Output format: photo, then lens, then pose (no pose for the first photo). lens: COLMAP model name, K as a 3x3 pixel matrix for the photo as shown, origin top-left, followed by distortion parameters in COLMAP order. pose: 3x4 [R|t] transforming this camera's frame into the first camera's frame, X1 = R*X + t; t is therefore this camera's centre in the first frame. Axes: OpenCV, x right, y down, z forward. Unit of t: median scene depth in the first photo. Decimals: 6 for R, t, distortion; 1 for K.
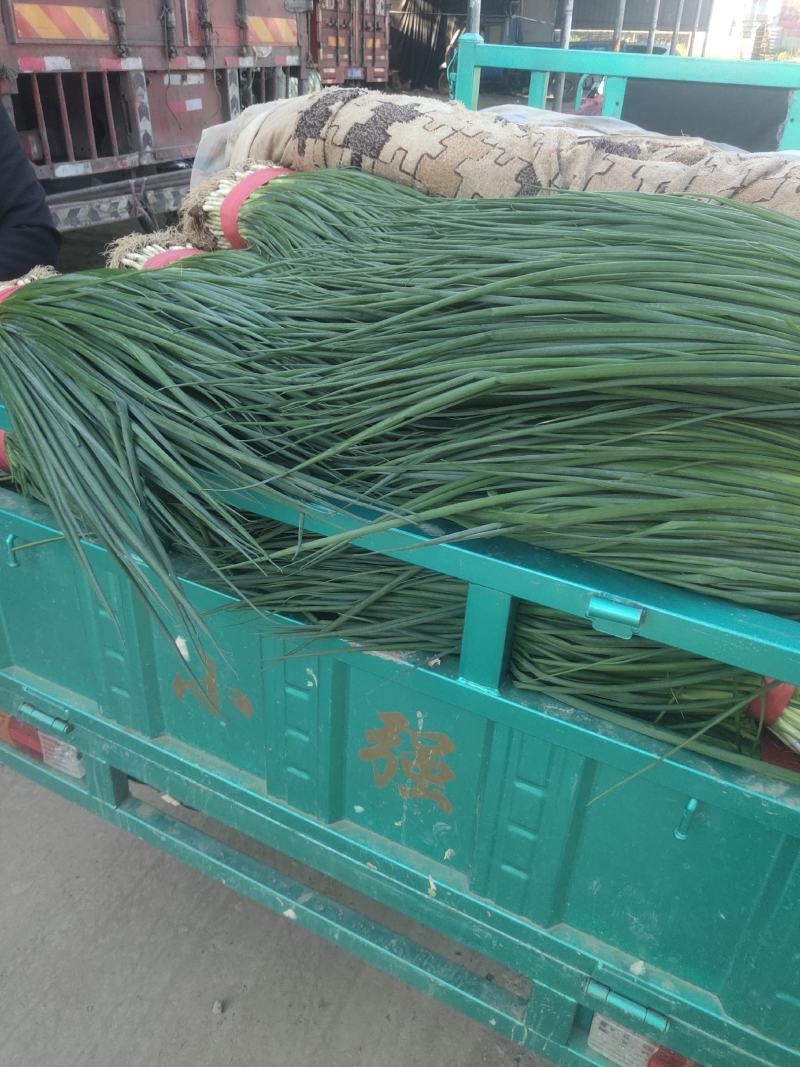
lens RADIAL K [[763.0, 0, 399.8], [0, 763.0, 557.9], [0, 0, 1]] dist [0.024522, -0.015280]
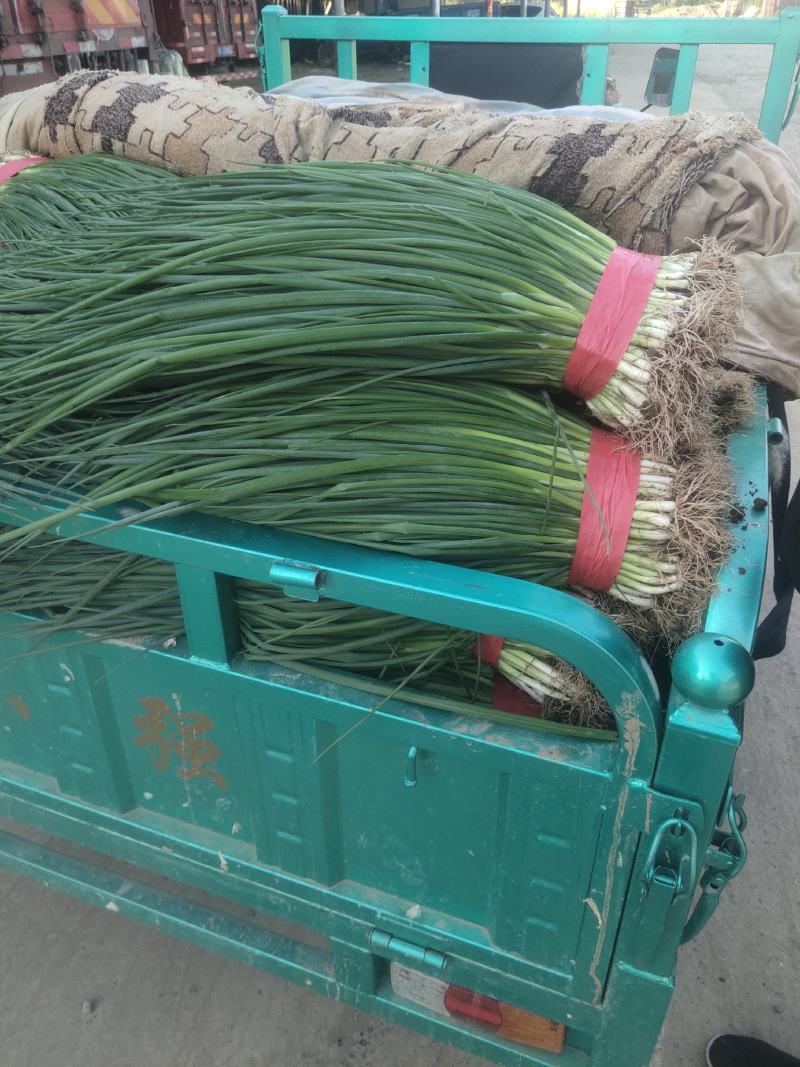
lens RADIAL K [[763.0, 0, 399.8], [0, 763.0, 557.9], [0, 0, 1]] dist [0.024522, -0.015280]
pose [[0.992635, -0.102271, 0.064932, 0.270230], [0.100524, 0.994493, 0.029630, 0.022251], [-0.067605, -0.022884, 0.997450, -0.025765]]
